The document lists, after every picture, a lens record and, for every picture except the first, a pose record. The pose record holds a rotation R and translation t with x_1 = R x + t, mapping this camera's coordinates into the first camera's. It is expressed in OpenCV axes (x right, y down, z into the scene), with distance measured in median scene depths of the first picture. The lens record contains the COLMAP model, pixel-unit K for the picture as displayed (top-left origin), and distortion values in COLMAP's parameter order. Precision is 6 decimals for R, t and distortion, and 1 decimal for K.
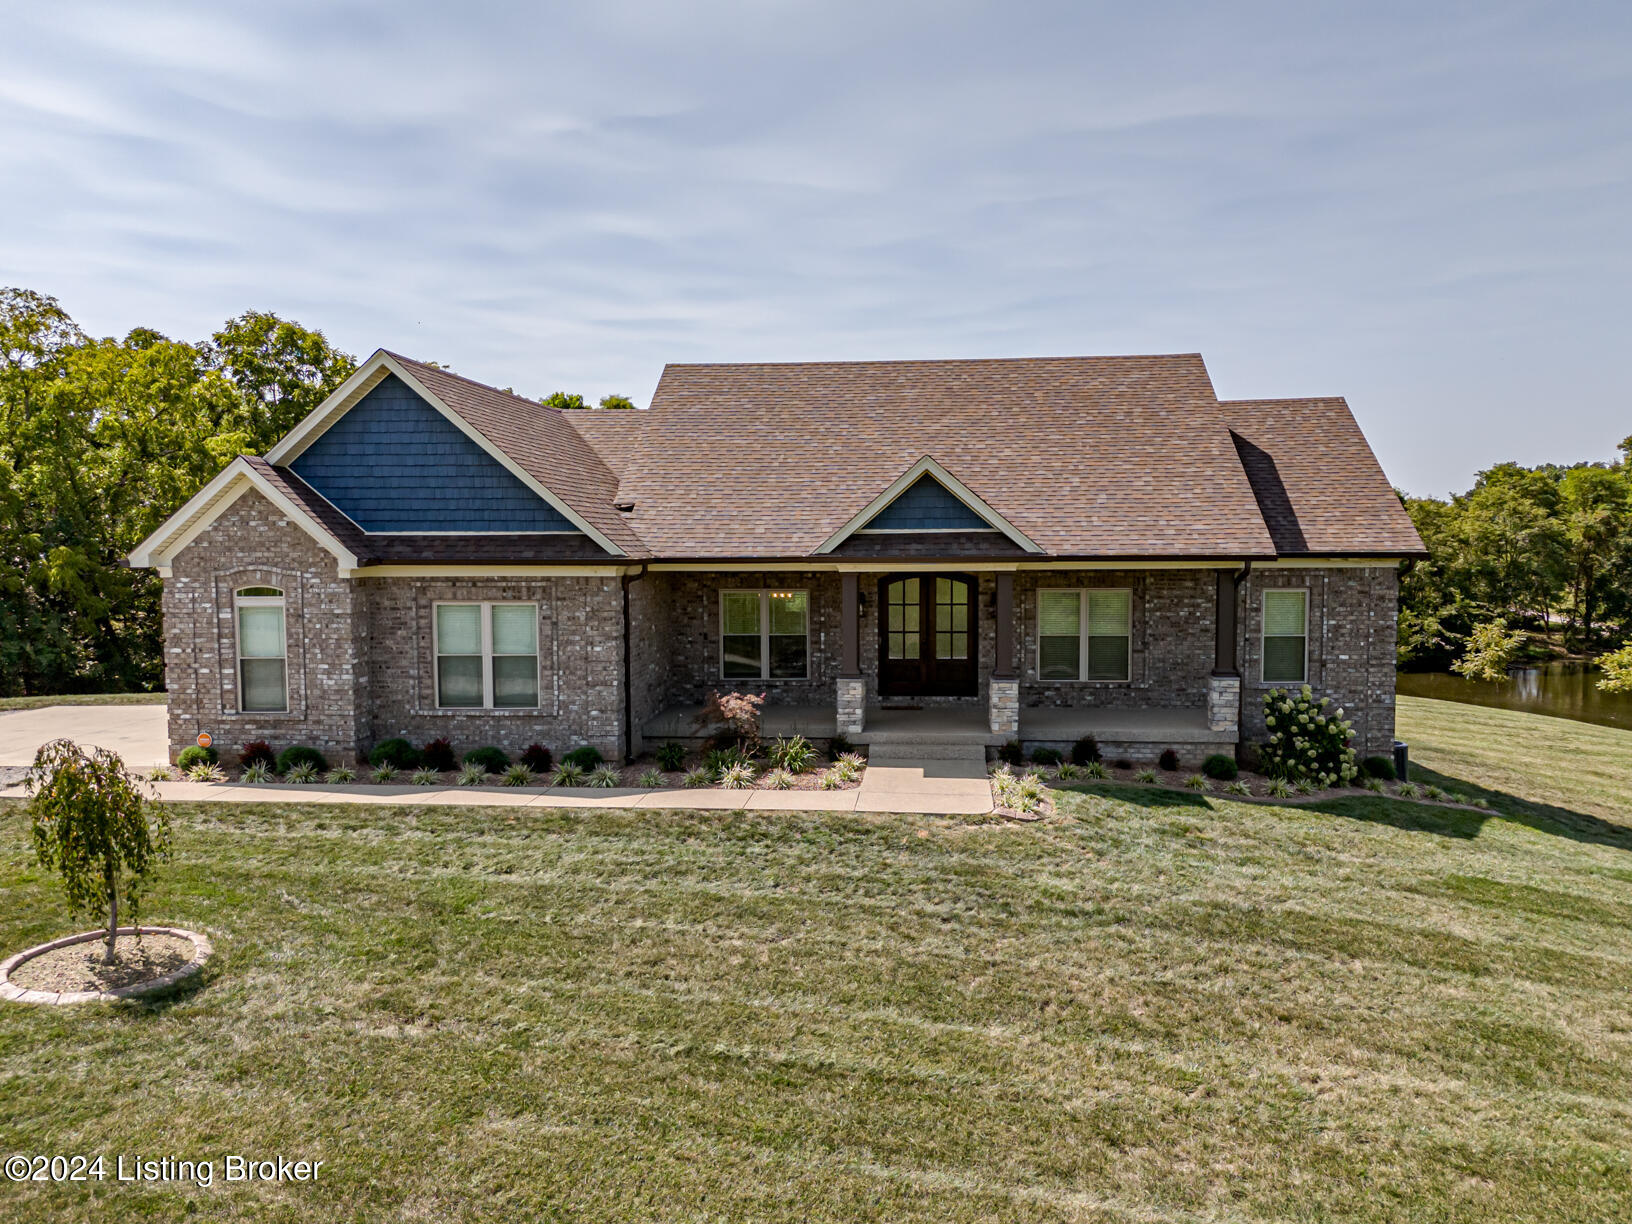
lens RADIAL K [[1234.8, 0, 817.8], [0, 1234.8, 590.9], [0, 0, 1]] dist [0.071618, -0.075951]
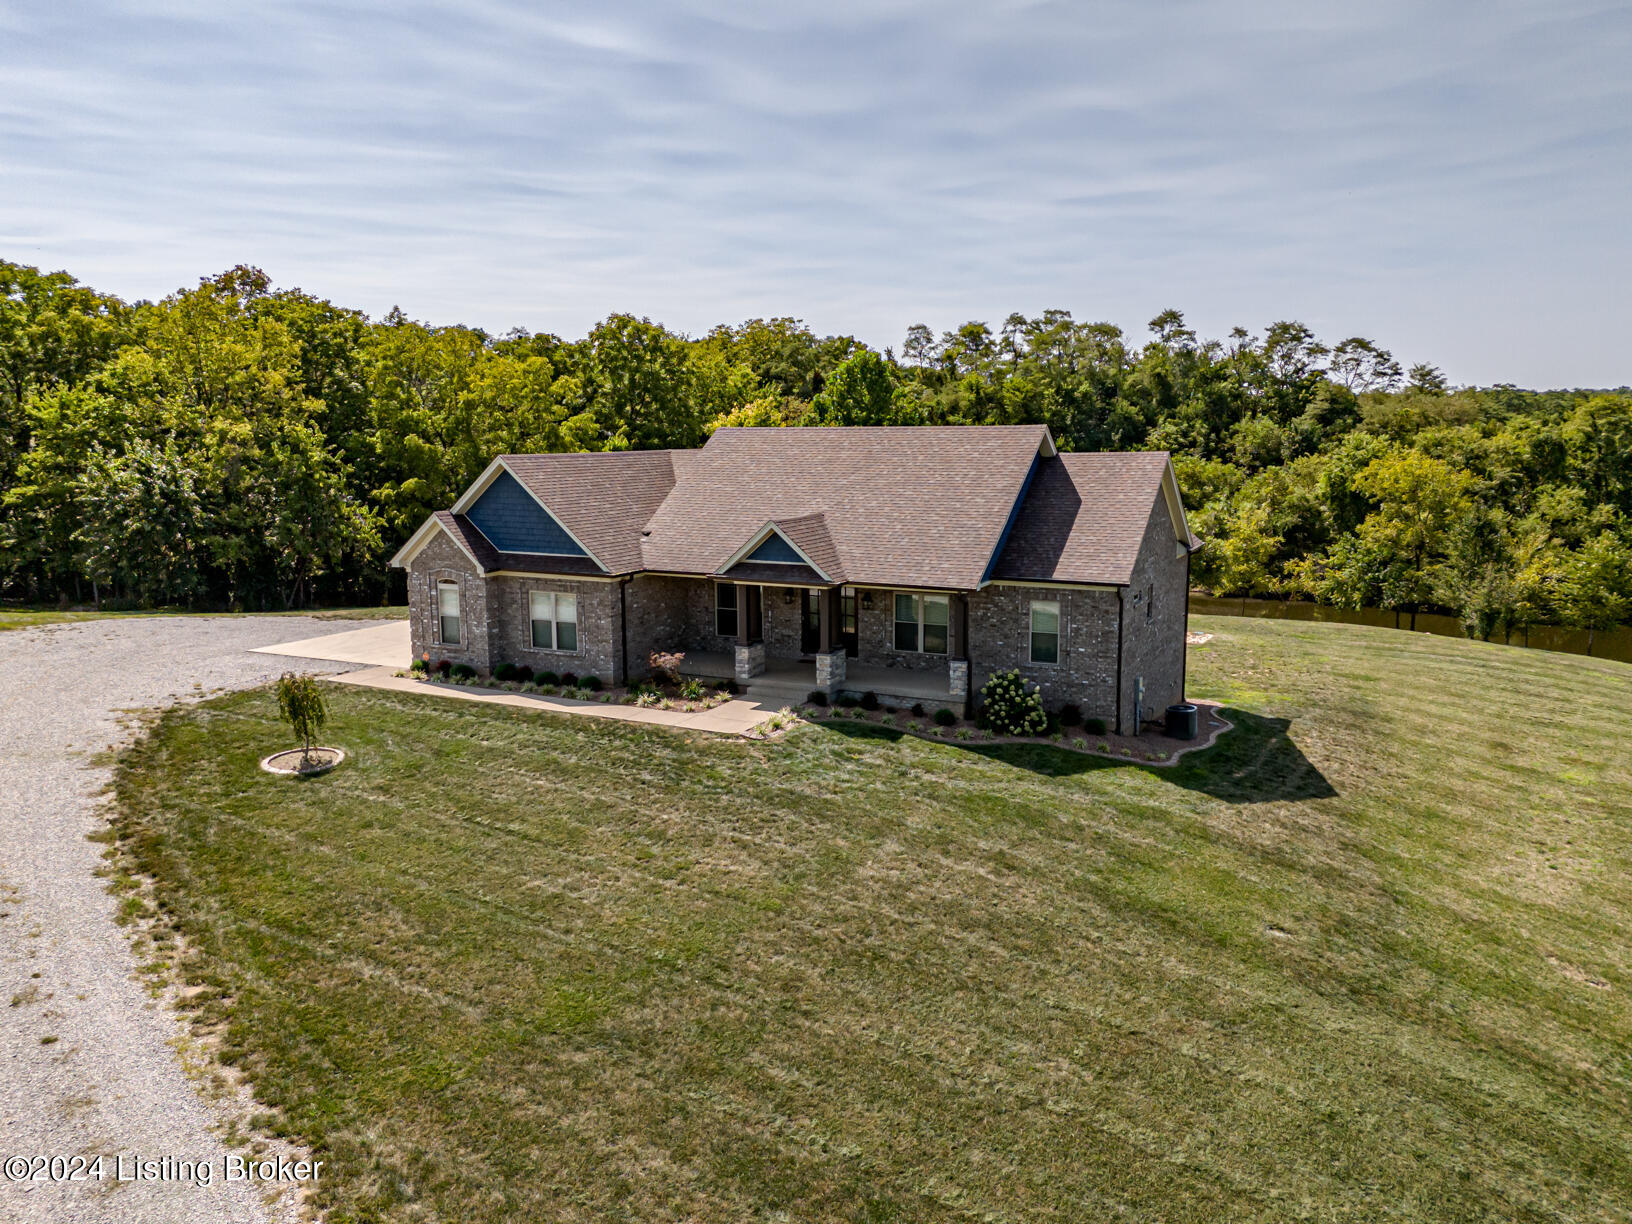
lens RADIAL K [[1234.8, 0, 817.8], [0, 1234.8, 590.9], [0, 0, 1]] dist [0.071618, -0.075951]
pose [[0.924642, 0.051994, -0.377271, 0.796637], [-0.013283, 0.994437, 0.104494, -0.192338], [0.380605, -0.091608, 0.920189, -0.534486]]
